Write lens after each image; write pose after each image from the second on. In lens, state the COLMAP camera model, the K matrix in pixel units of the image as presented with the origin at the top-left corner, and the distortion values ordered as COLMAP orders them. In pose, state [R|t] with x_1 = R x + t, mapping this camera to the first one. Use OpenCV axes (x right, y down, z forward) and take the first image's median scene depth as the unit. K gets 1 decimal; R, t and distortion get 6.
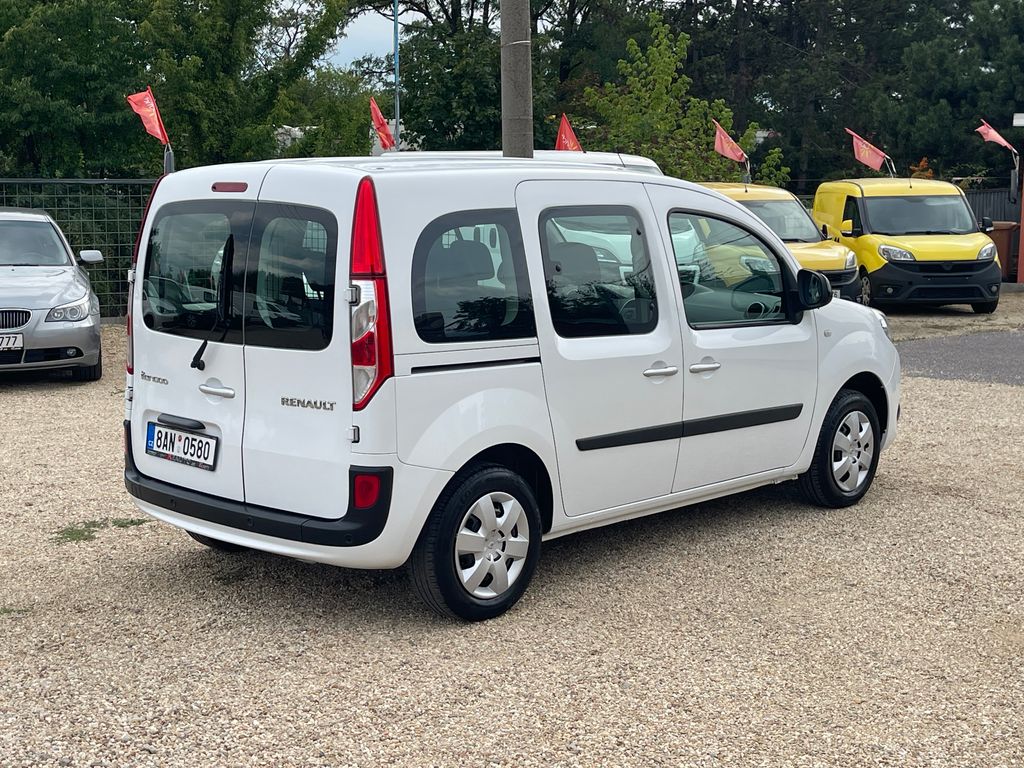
lens RADIAL K [[1455.9, 0, 511.4], [0, 1455.9, 387.8], [0, 0, 1]] dist [0.041869, 0.000000]
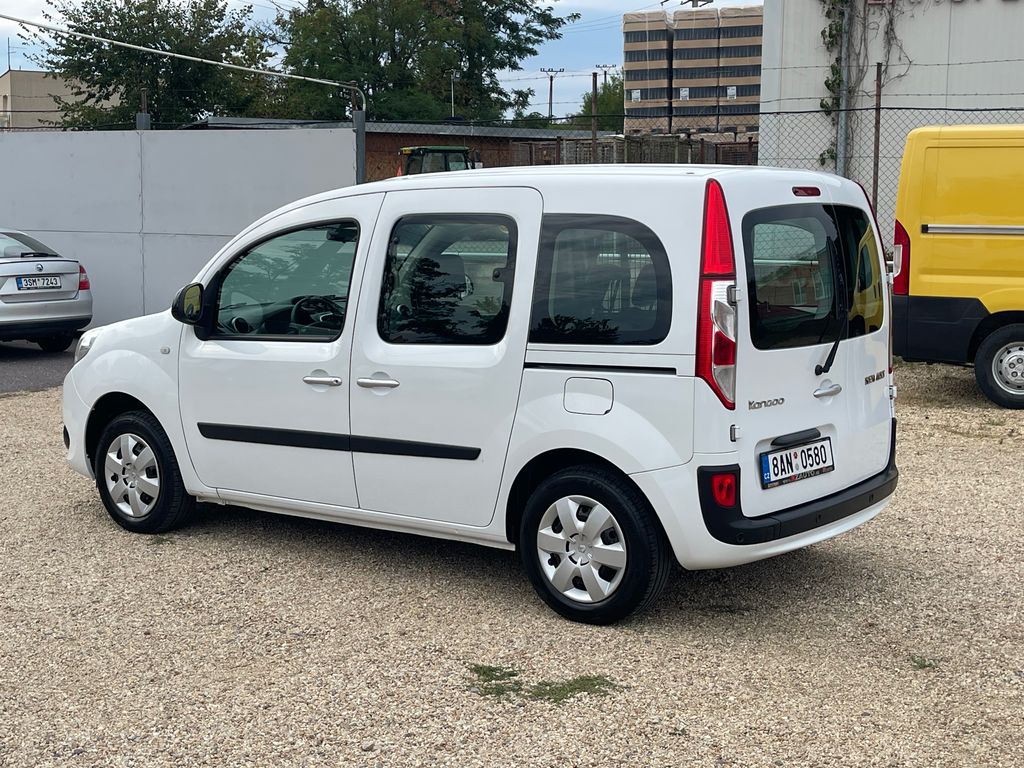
lens RADIAL K [[1404.0, 0, 514.5], [0, 1404.0, 380.6], [0, 0, 1]] dist [0.041376, 0.000000]
pose [[-0.086394, -0.116663, 0.989407, -1.124965], [0.147235, 0.980720, 0.128496, -0.159439], [-0.985321, 0.156776, -0.067551, 1.249877]]
